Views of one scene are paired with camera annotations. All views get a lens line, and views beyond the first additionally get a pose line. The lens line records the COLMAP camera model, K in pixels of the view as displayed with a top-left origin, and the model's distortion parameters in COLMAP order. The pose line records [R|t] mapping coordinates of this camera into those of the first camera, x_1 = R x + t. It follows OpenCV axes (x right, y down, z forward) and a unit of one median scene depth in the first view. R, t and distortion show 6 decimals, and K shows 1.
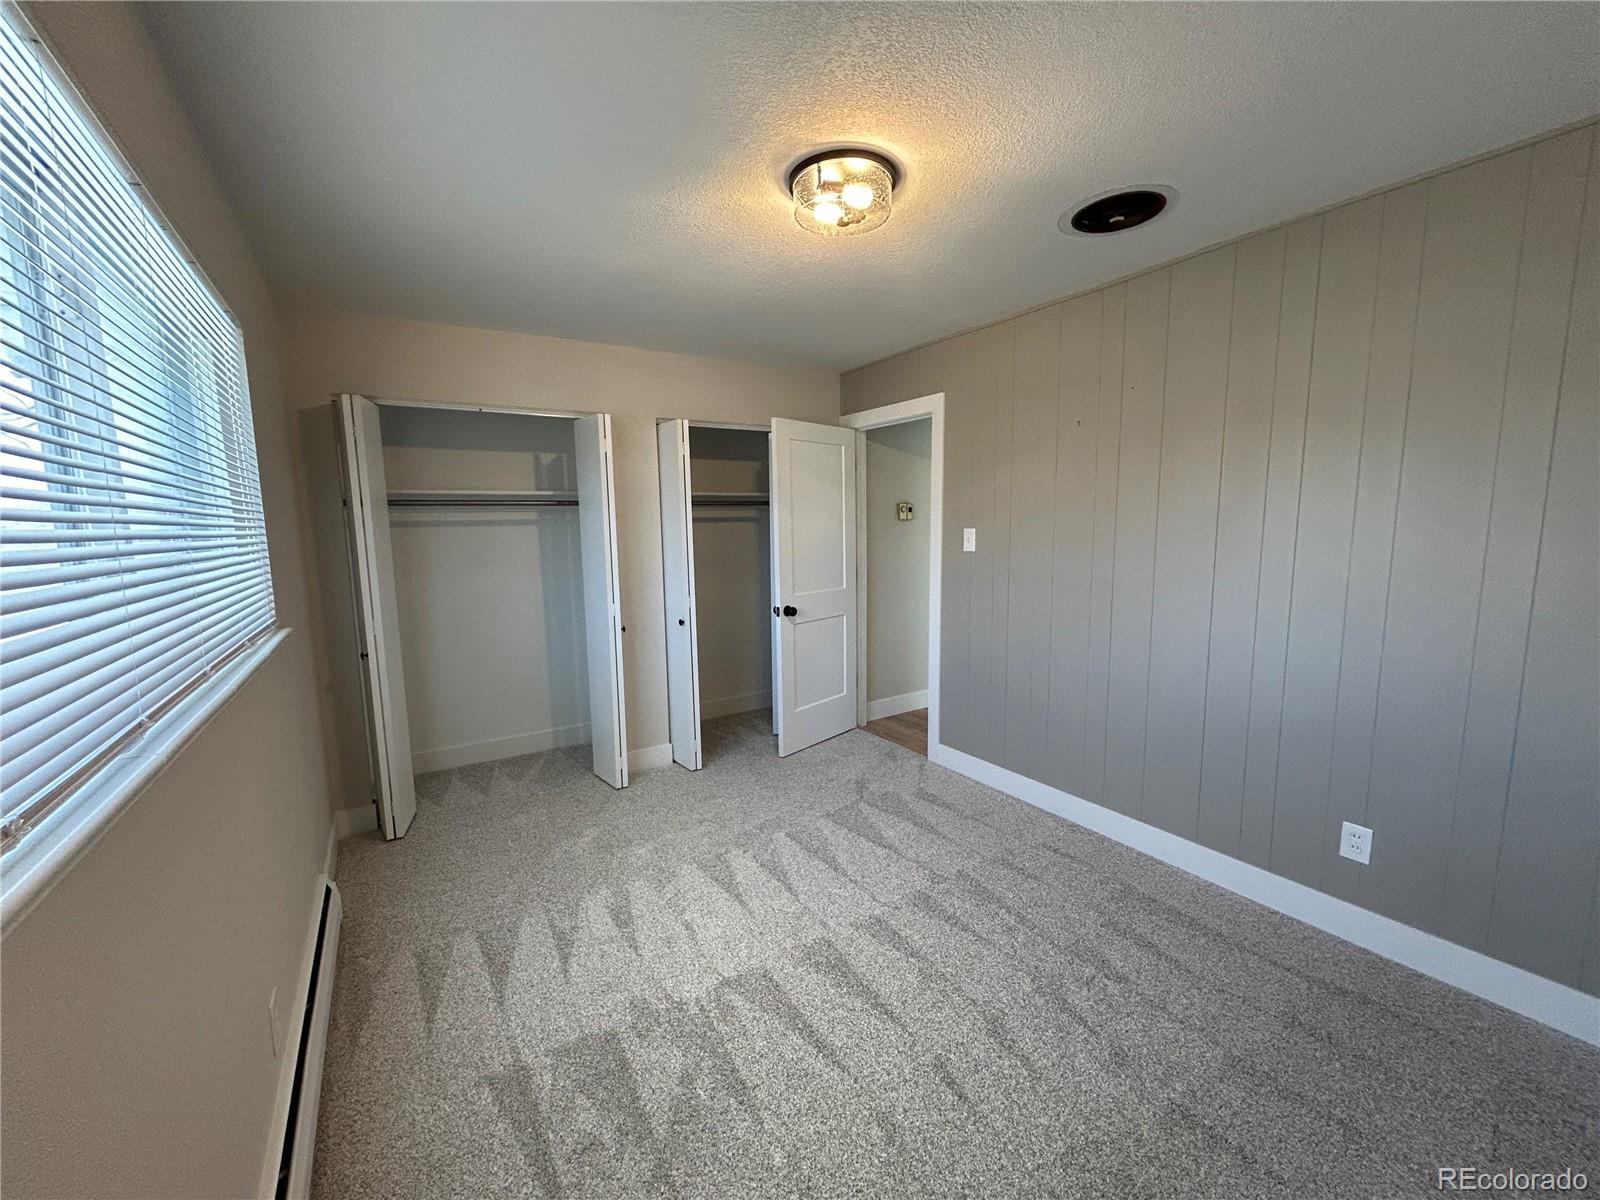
lens RADIAL K [[645.6, 0, 790.0], [0, 645.6, 601.8], [0, 0, 1]] dist [0.001483, 0.001310]
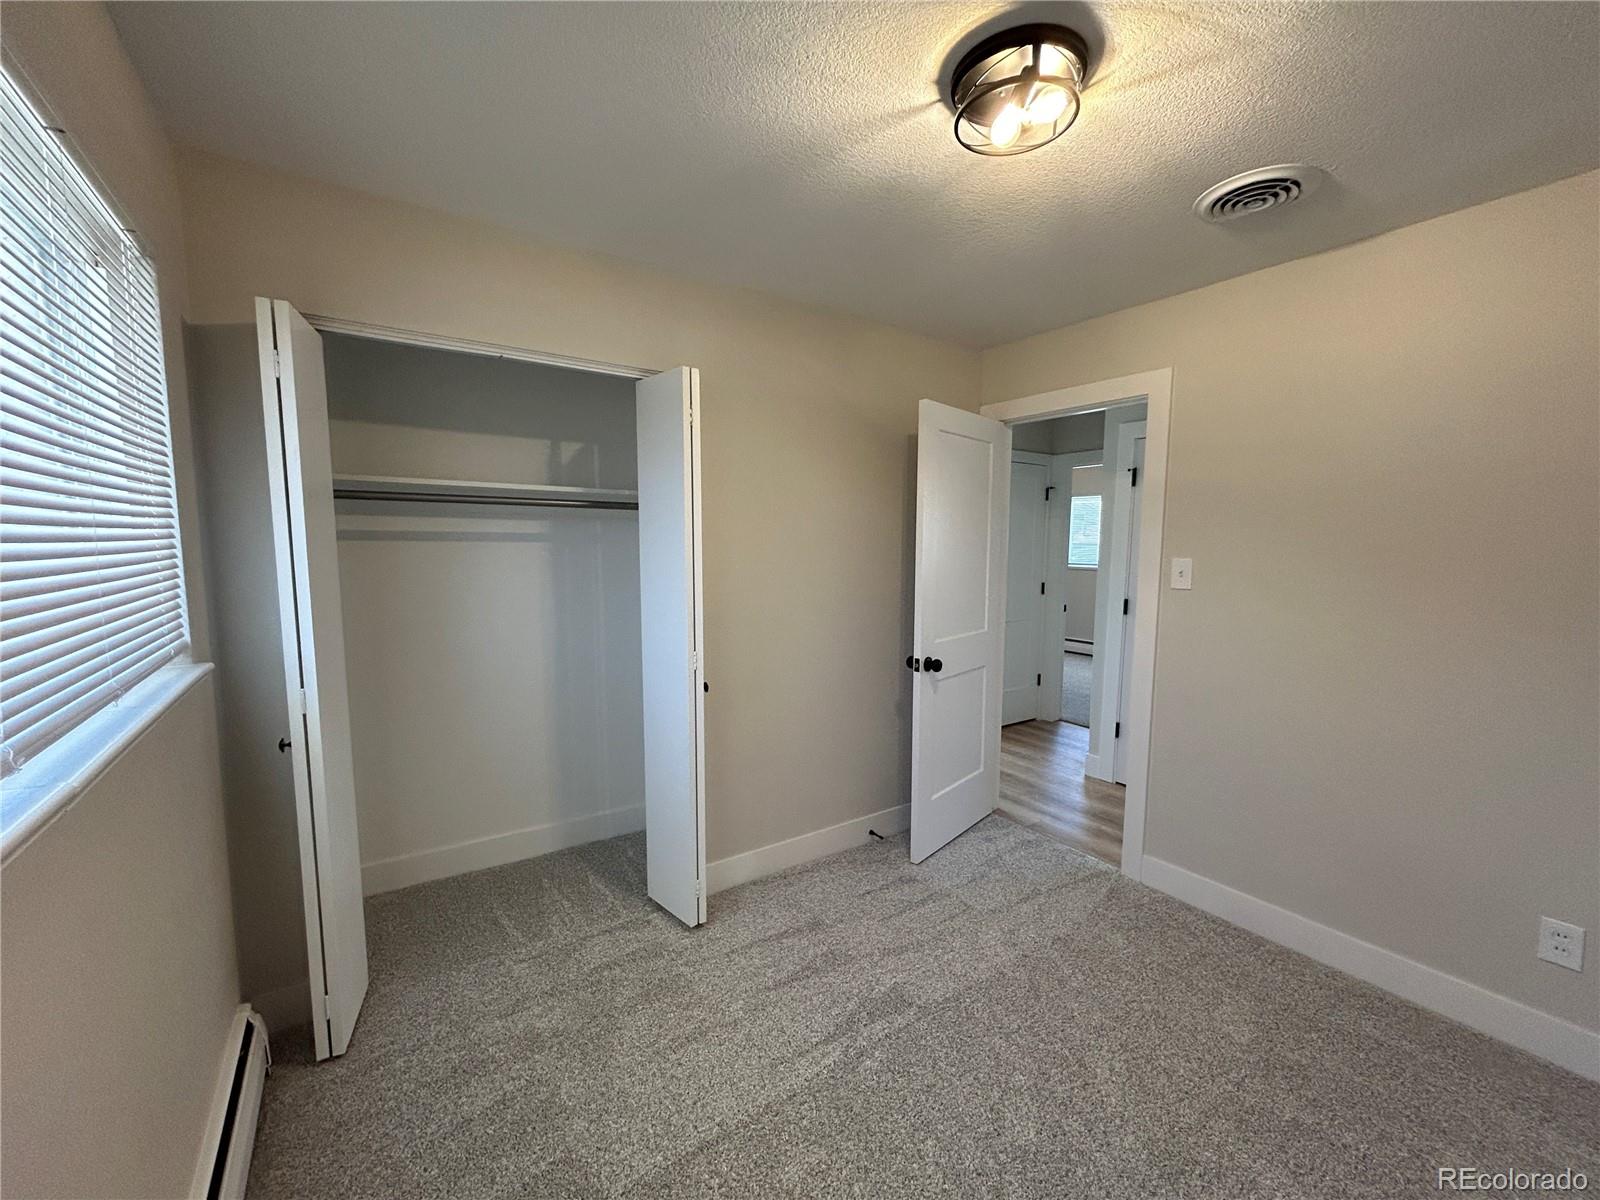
lens RADIAL K [[645.6, 0, 811.1], [0, 645.6, 601.7], [0, 0, 1]] dist [0.001483, 0.001310]
pose [[0.997797, 0.016266, 0.064315, -0.166961], [-0.014430, 0.999478, -0.028900, -0.029693], [-0.064752, 0.027908, 0.997511, 0.266653]]
